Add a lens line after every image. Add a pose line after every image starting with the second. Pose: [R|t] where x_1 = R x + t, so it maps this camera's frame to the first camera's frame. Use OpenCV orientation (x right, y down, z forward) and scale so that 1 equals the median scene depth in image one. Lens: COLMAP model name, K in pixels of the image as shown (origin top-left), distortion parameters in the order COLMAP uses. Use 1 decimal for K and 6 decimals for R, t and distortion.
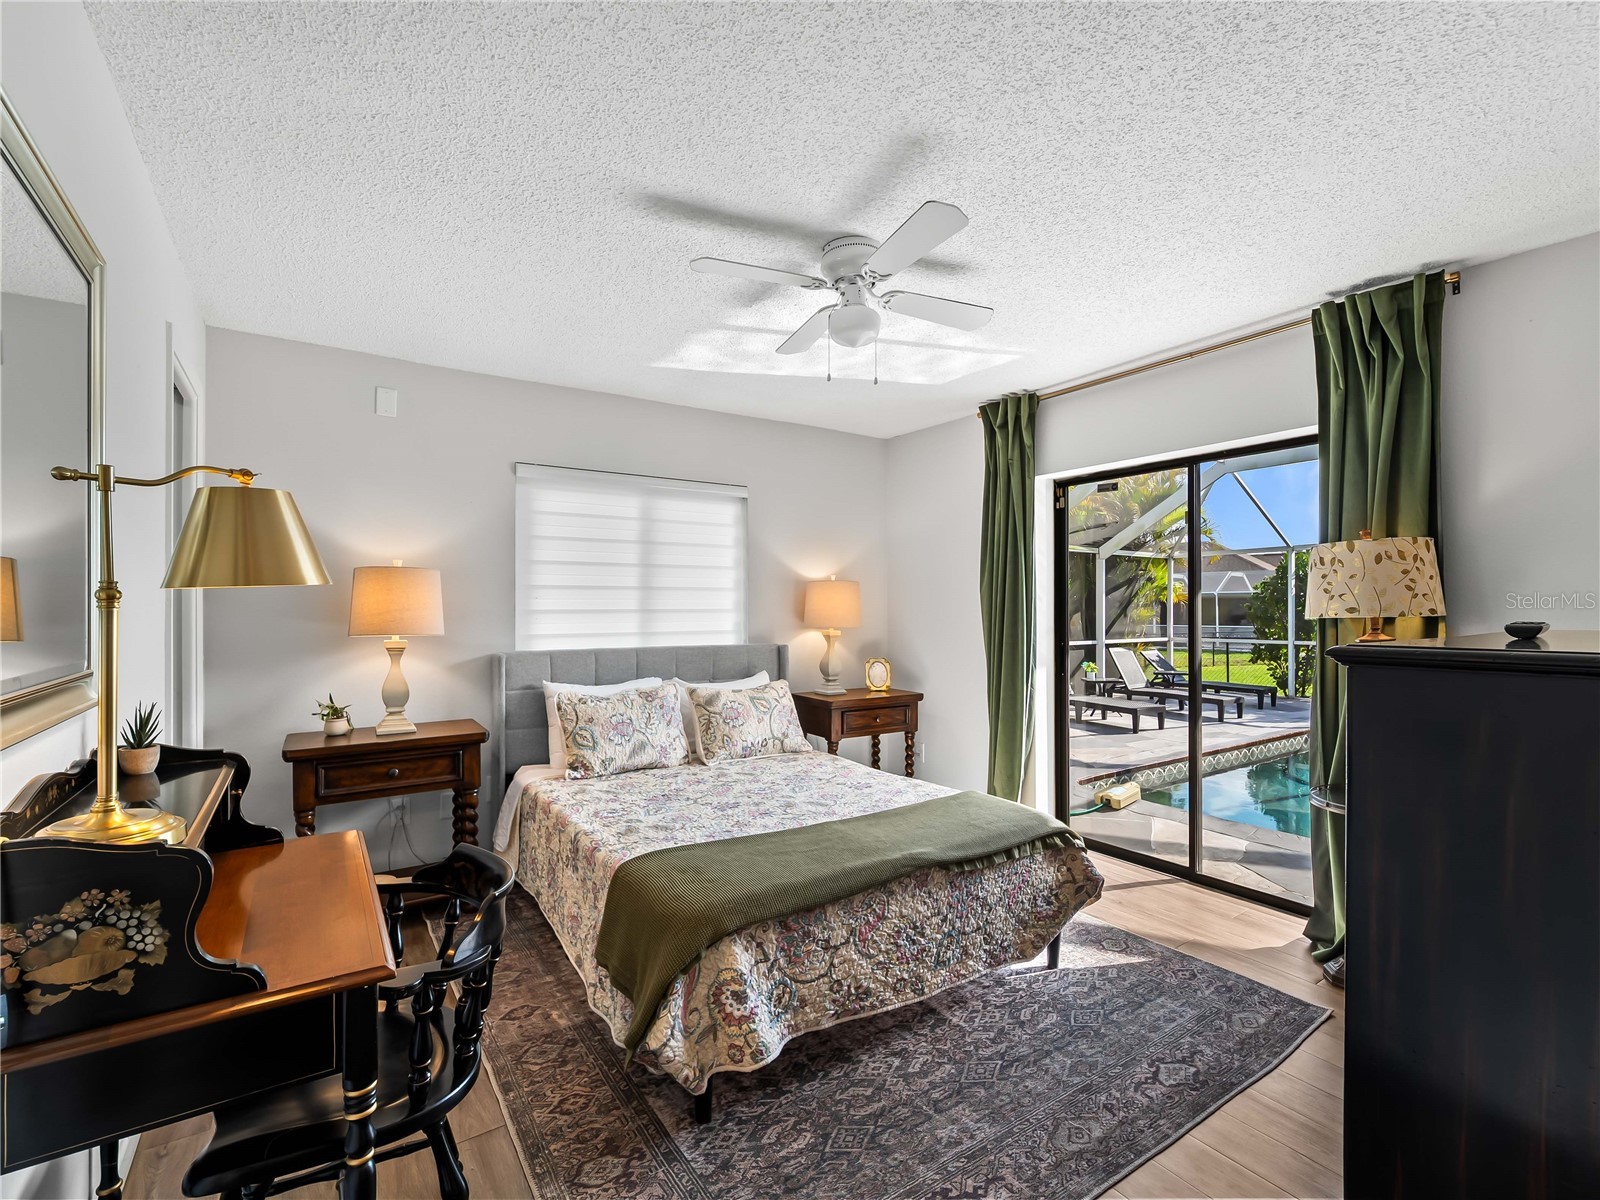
lens RADIAL K [[728.1, 0, 810.9], [0, 728.1, 605.6], [0, 0, 1]] dist [-0.004251, -0.000544]
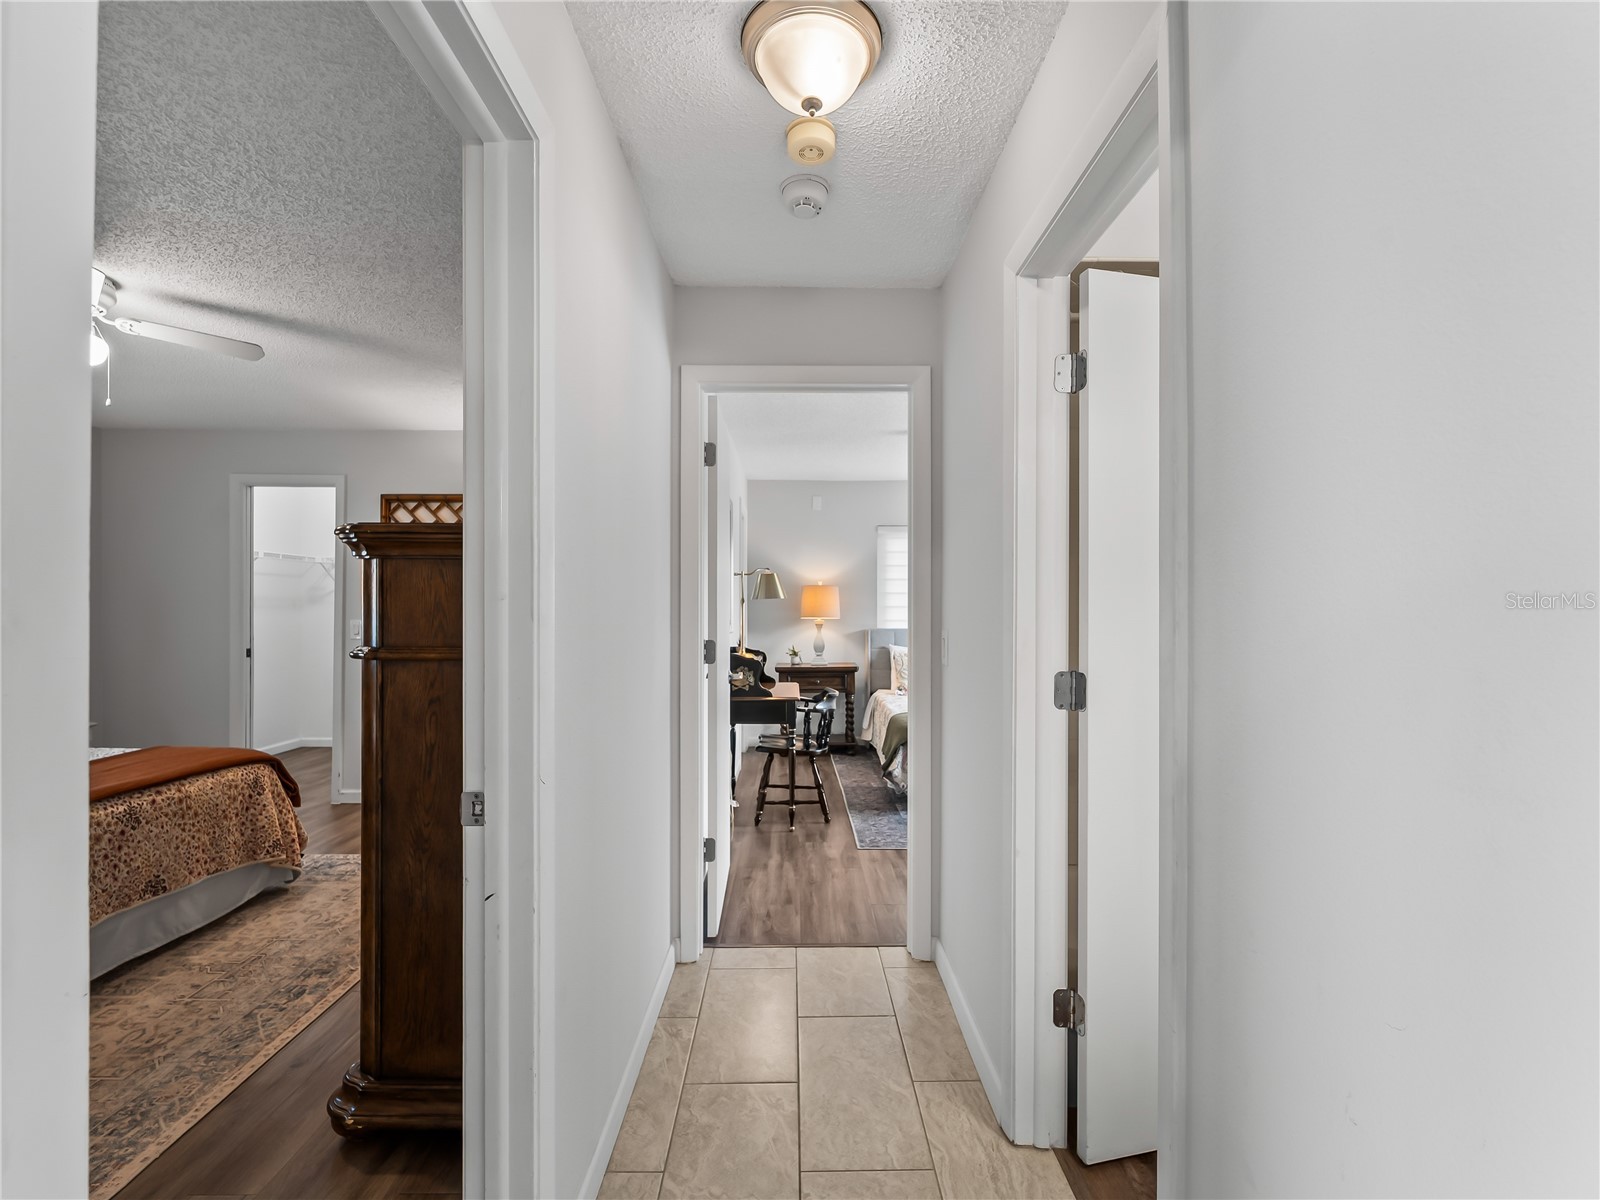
lens RADIAL K [[728.1, 0, 810.9], [0, 728.1, 605.6], [0, 0, 1]] dist [-0.004251, -0.000544]
pose [[0.839294, 0.002471, -0.543672, 0.542830], [-0.002824, 0.999996, 0.000186, 0.005827], [0.543670, 0.001380, 0.839298, -0.762435]]
